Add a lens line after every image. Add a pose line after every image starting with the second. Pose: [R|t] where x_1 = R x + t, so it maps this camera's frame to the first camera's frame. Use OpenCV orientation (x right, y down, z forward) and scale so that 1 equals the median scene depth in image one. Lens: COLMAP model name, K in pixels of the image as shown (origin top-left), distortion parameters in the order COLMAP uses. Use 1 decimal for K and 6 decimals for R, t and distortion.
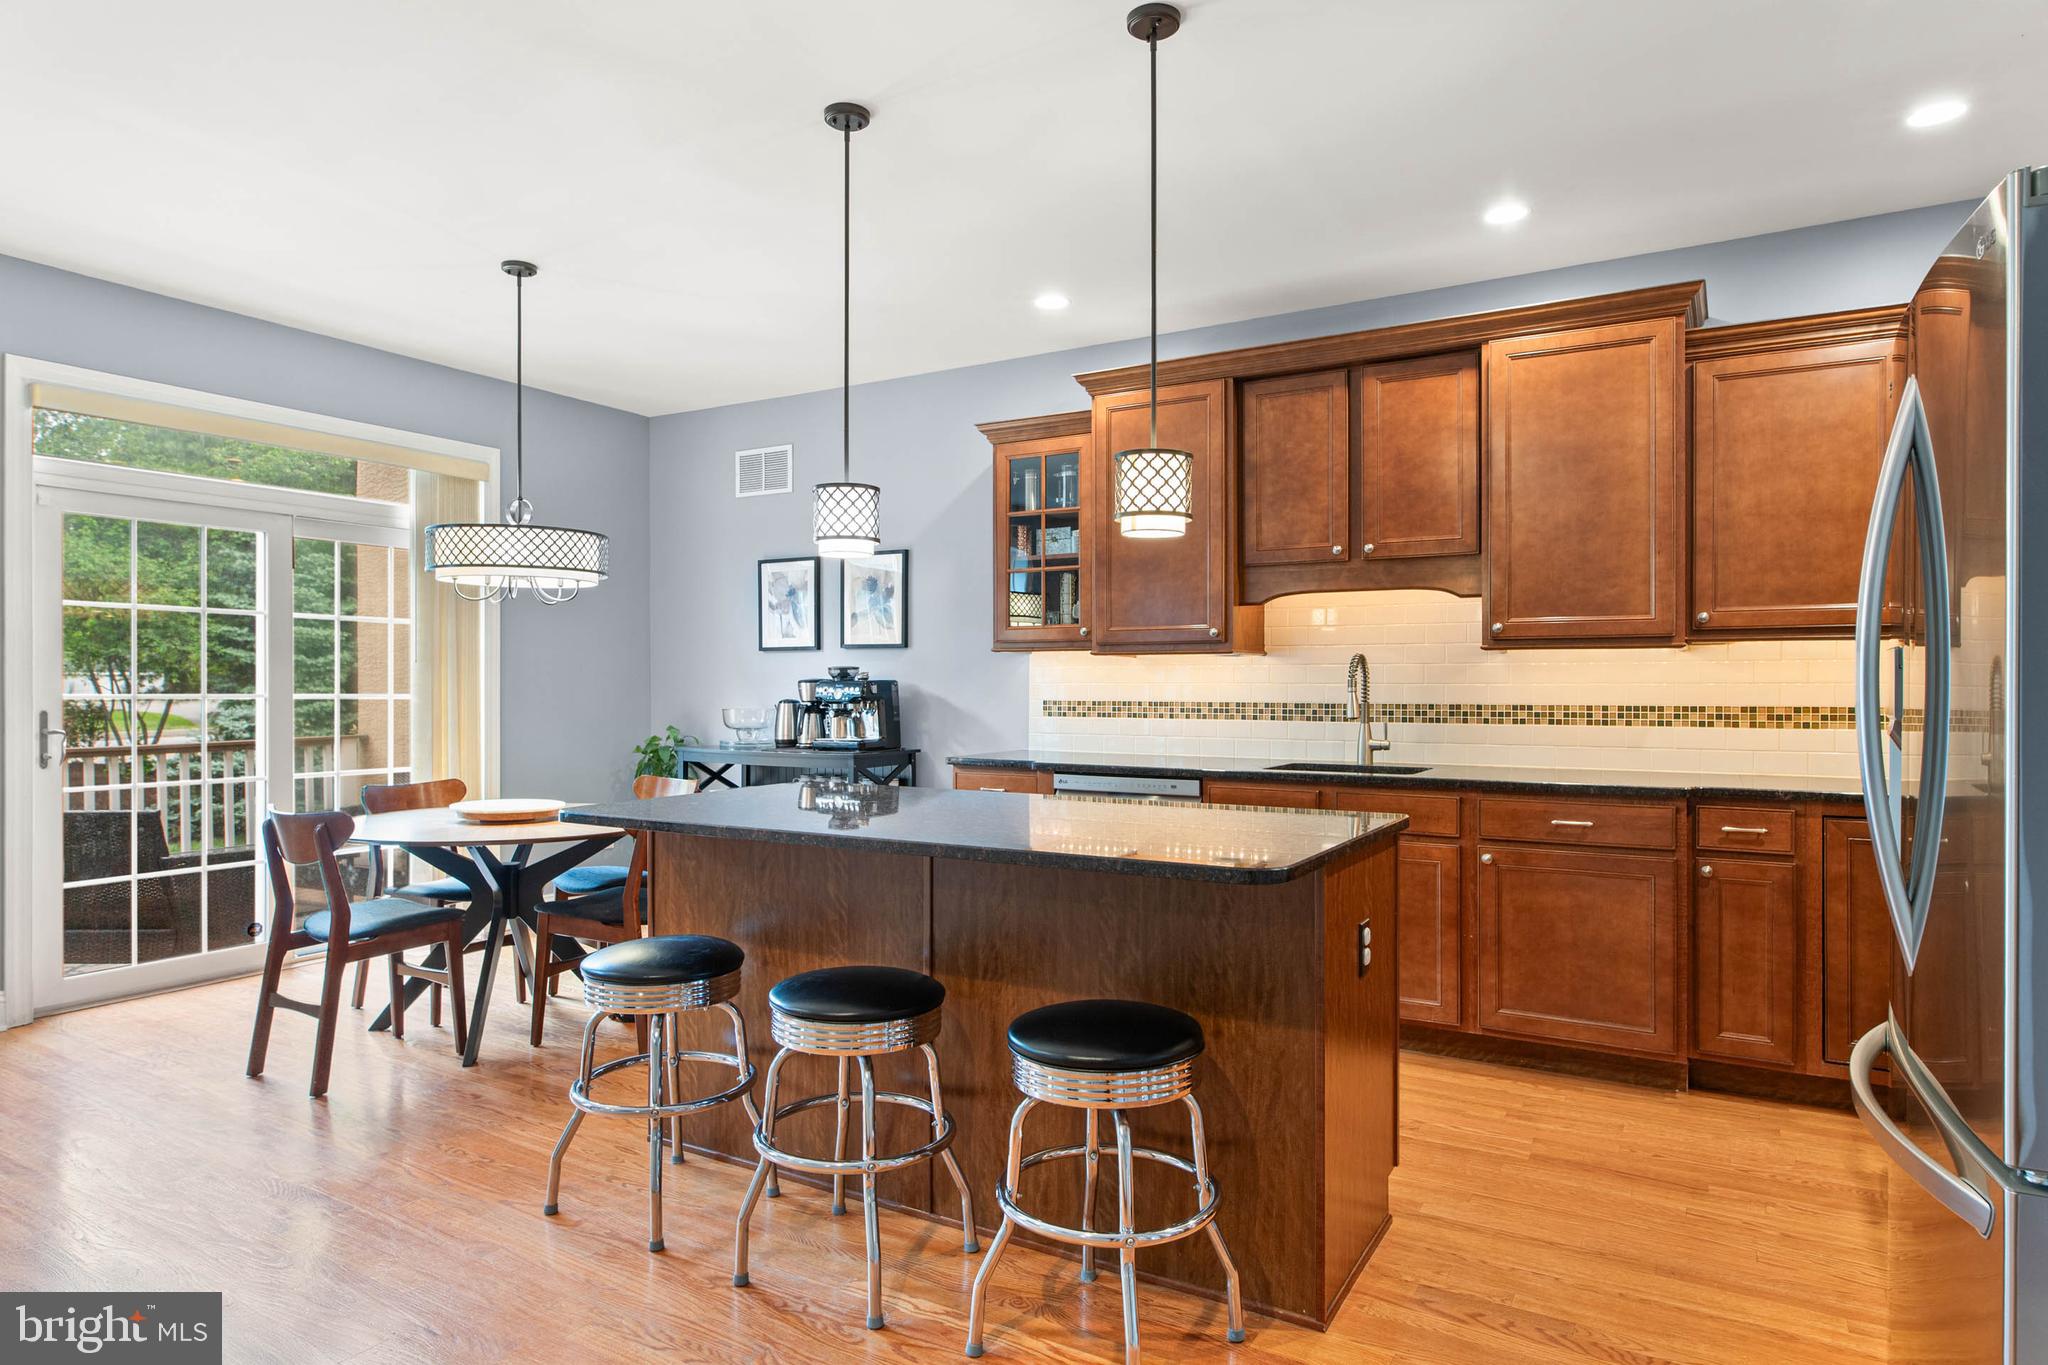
lens RADIAL K [[1179.7, 0, 1035.5], [0, 1179.7, 689.8], [0, 0, 1]] dist [0.001882, -0.002869]
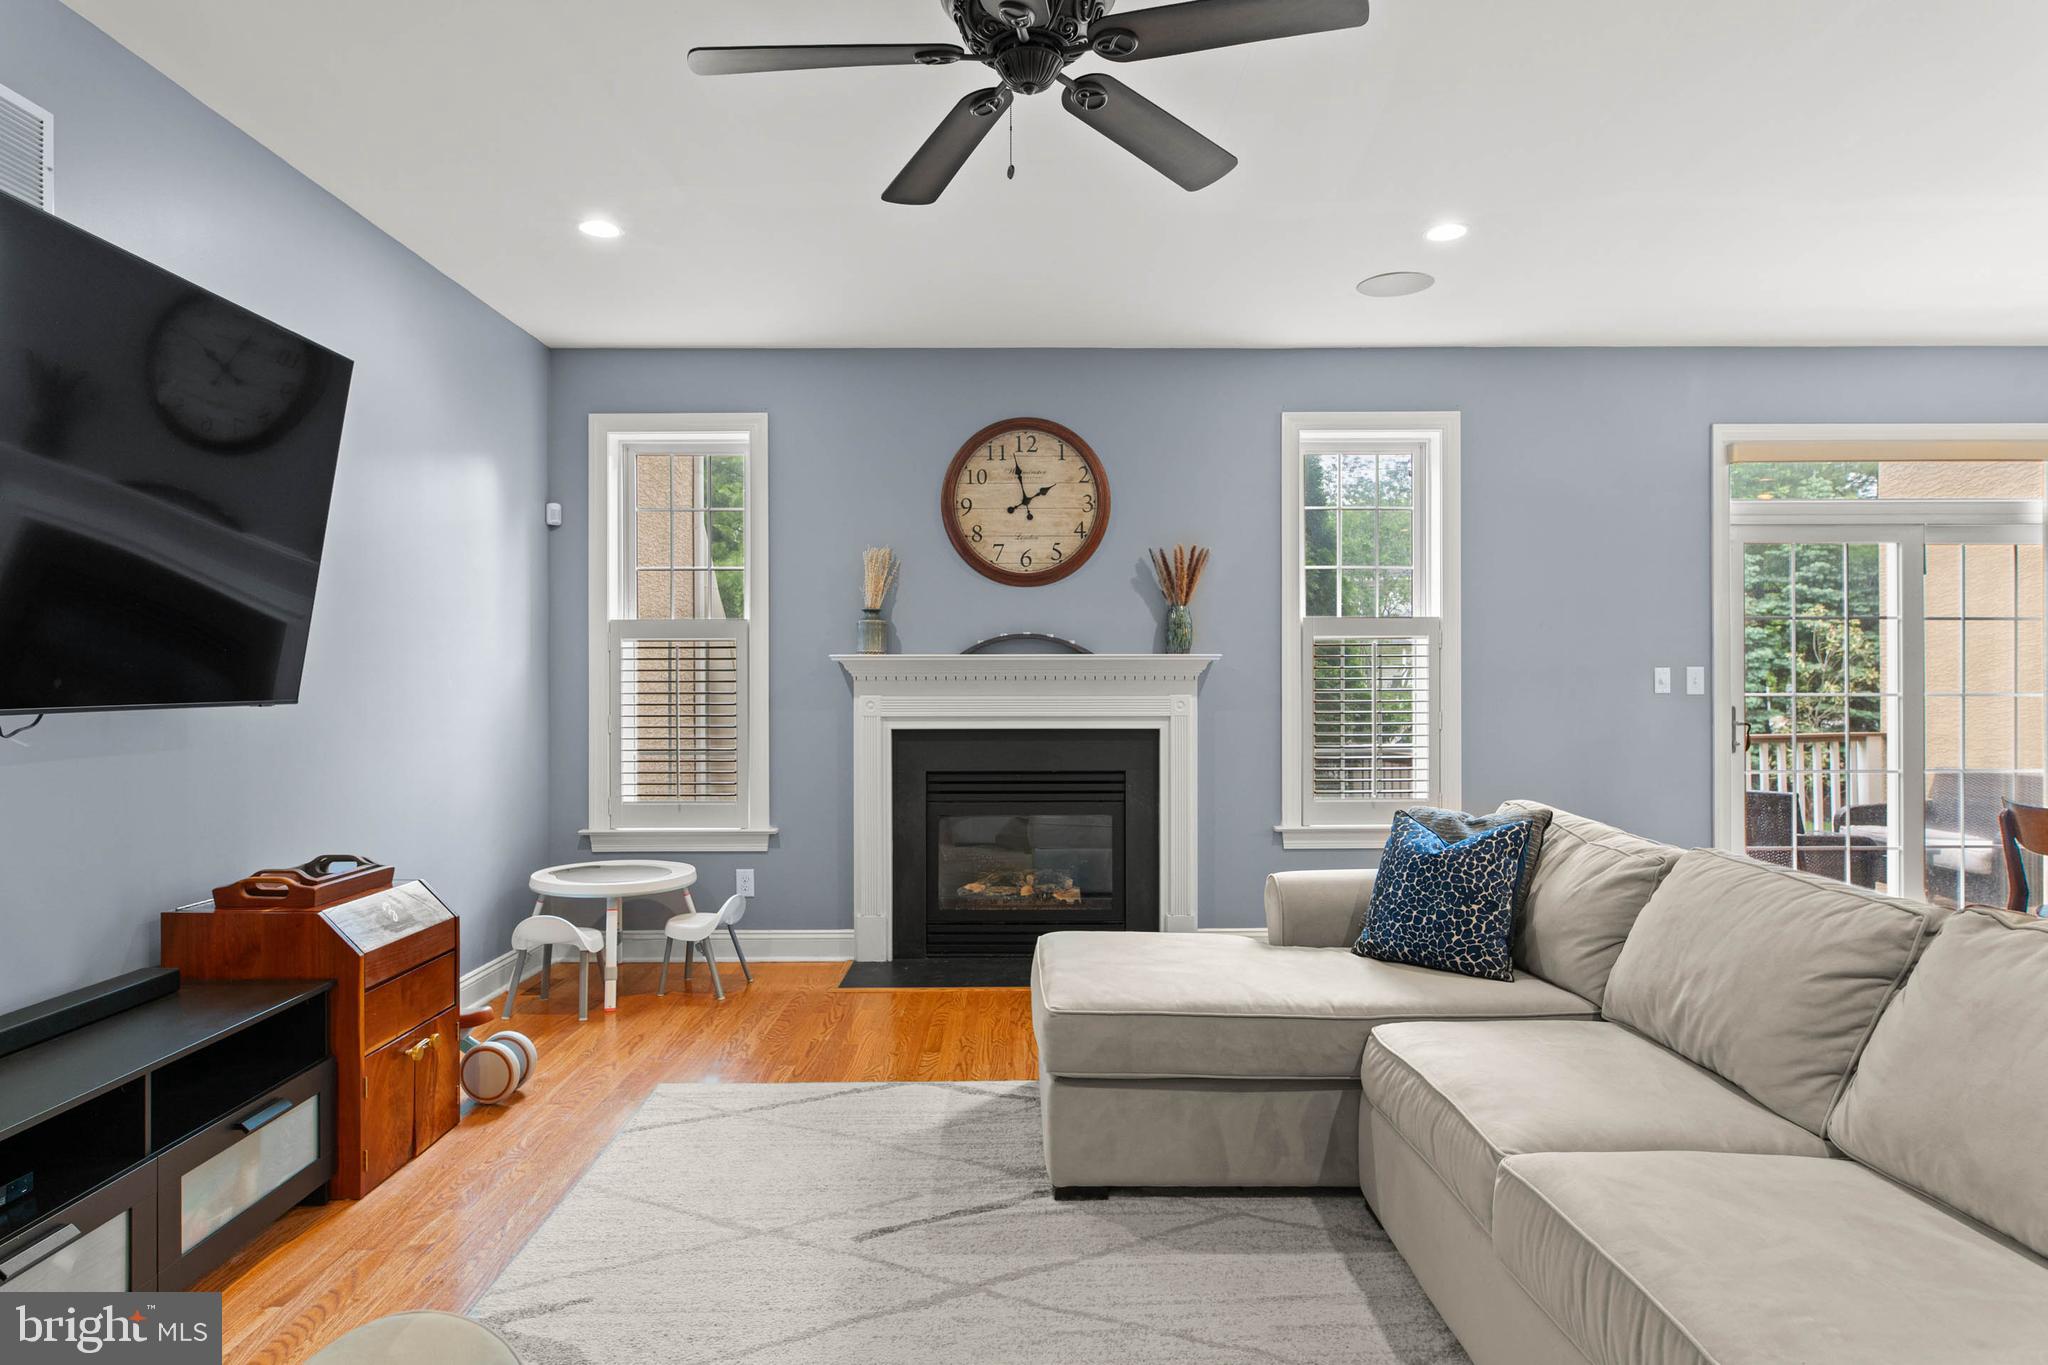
lens RADIAL K [[1179.7, 0, 1034.9], [0, 1179.7, 689.3], [0, 0, 1]] dist [0.001882, -0.002869]
pose [[0.505568, -0.000196, -0.862787, -0.132919], [0.001665, 0.999998, 0.000749, -0.002256], [0.862785, -0.001815, 0.505568, -0.243014]]
